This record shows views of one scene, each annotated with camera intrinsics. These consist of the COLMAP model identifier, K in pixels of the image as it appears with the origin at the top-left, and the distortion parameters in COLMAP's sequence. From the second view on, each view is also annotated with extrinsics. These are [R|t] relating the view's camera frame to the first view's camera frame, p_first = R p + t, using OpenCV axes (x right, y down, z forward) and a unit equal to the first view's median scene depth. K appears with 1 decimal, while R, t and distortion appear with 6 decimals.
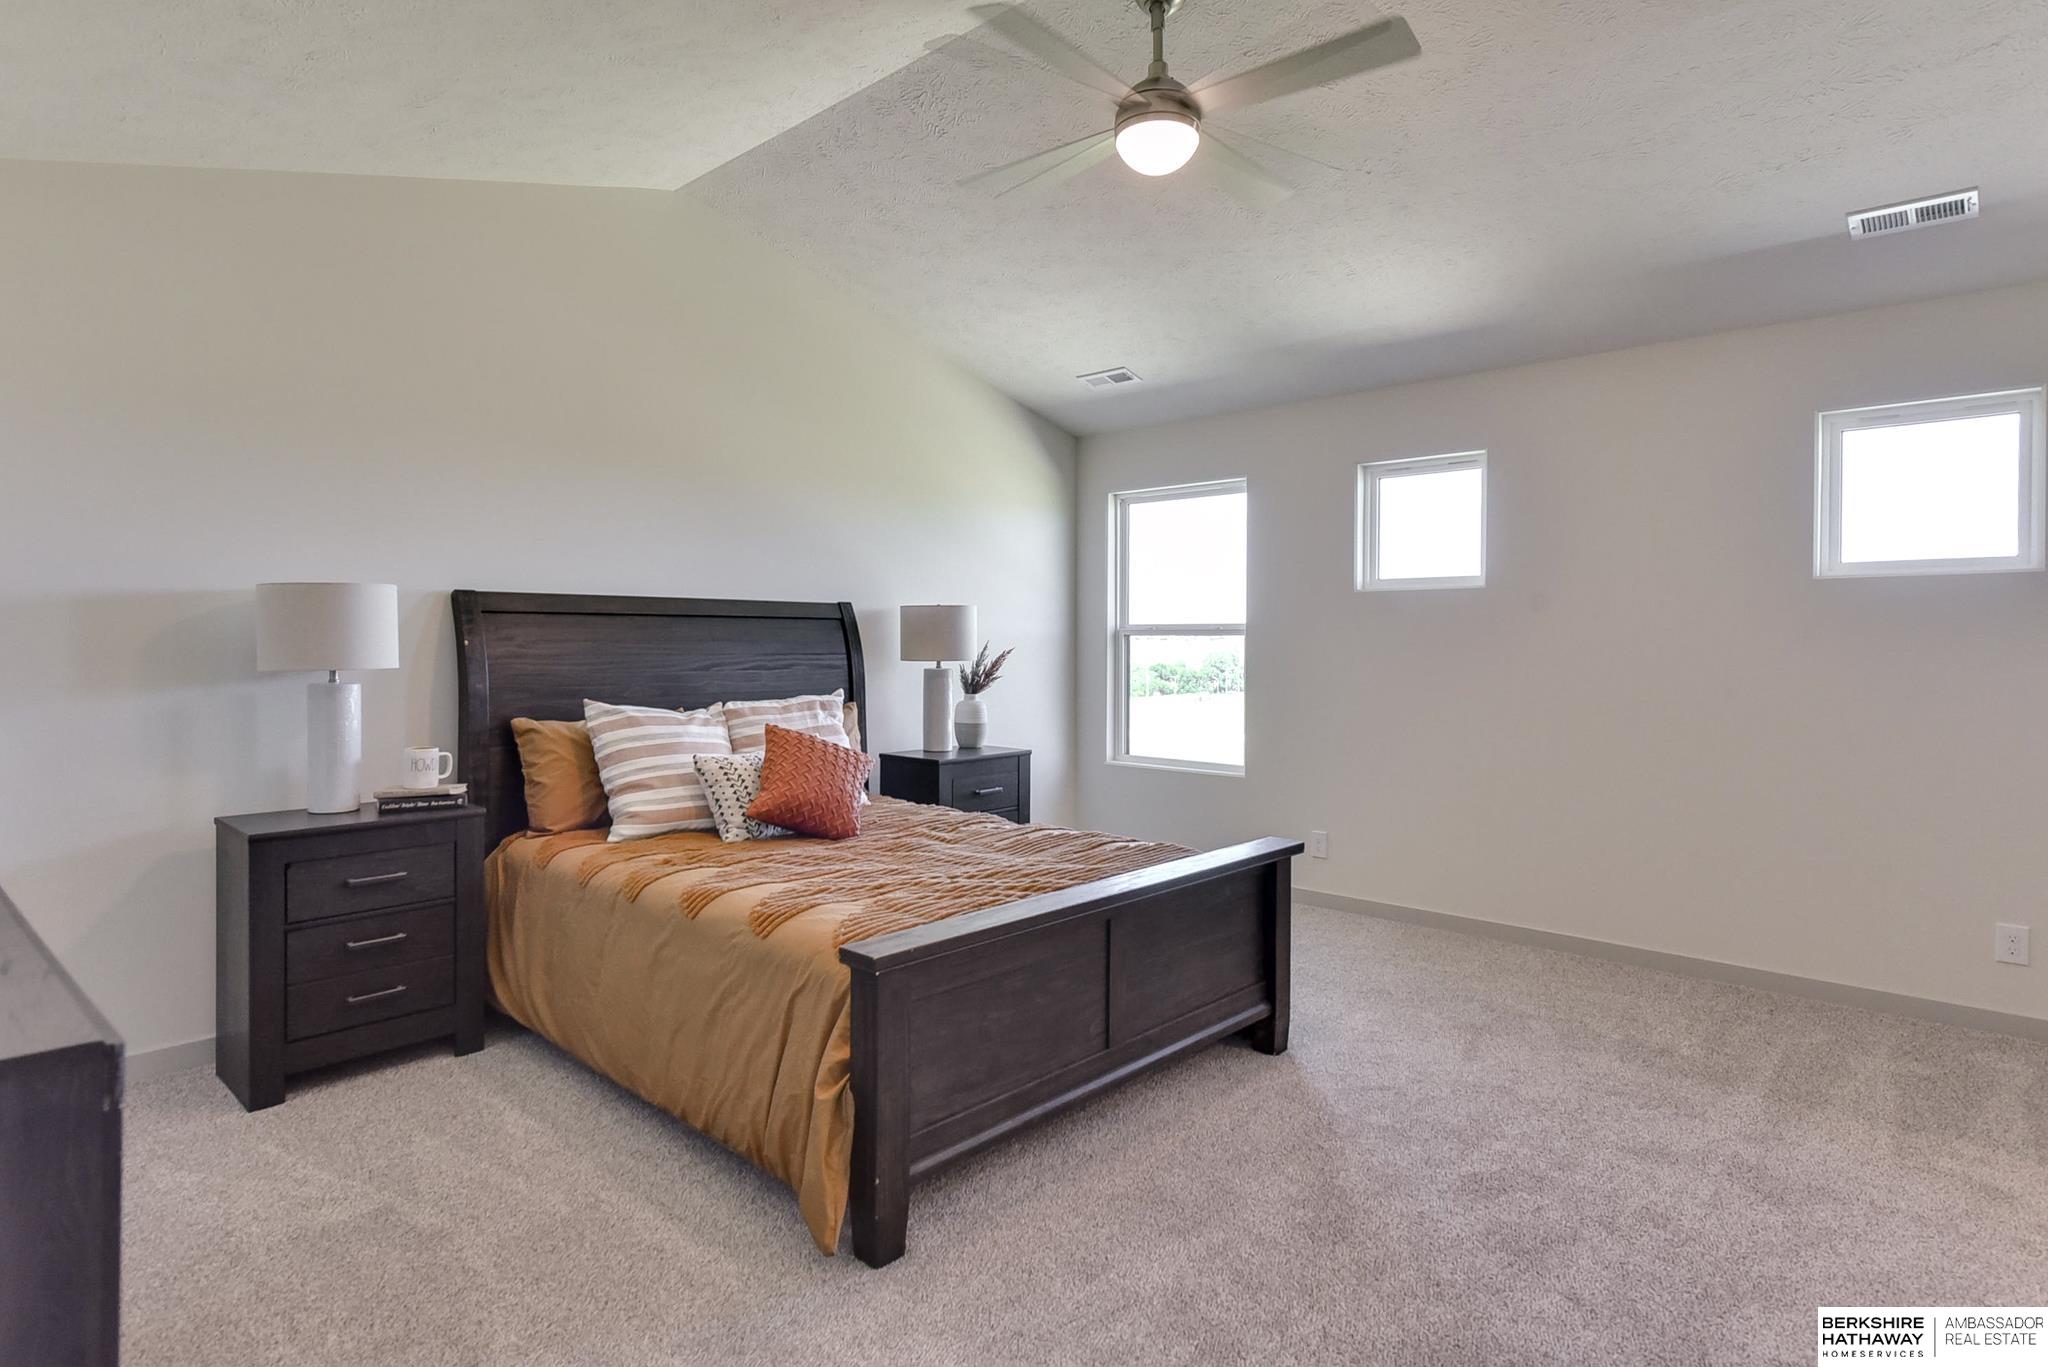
lens RADIAL K [[1124.9, 0, 1024.8], [0, 1124.9, 642.5], [0, 0, 1]] dist [0.001547, 0.000044]
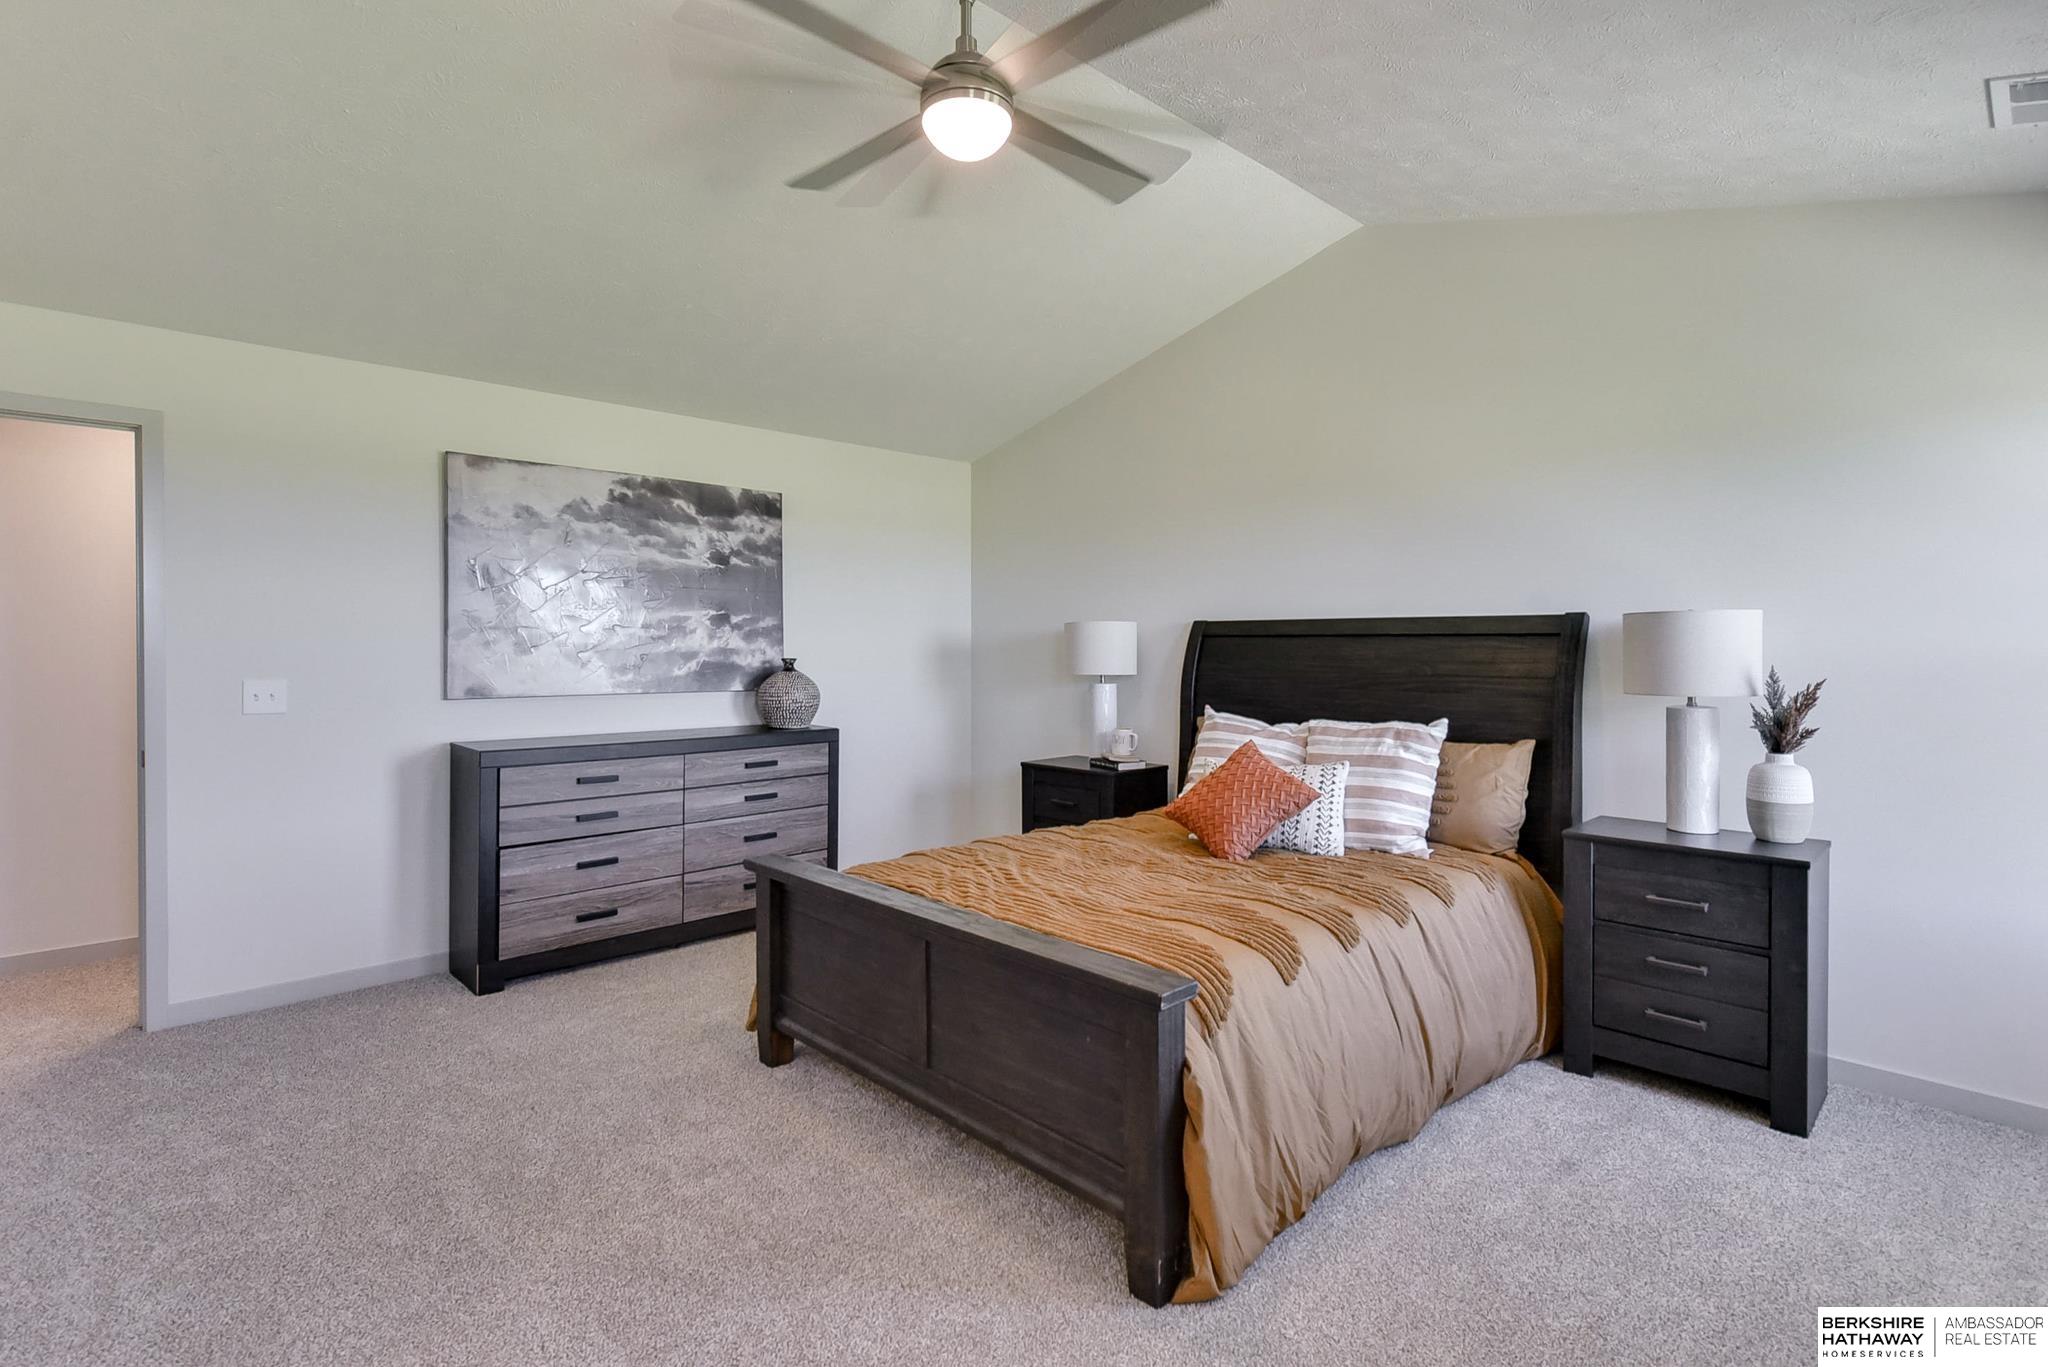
lens RADIAL K [[985.7, 0, 1025.0], [0, 985.7, 649.5], [0, 0, 1]] dist [0.000045, -0.000139]
pose [[-0.060850, -0.000158, -0.998147, 0.718174], [-0.008089, 0.999967, 0.000335, -0.010229], [0.998114, 0.008094, -0.060849, 0.865750]]
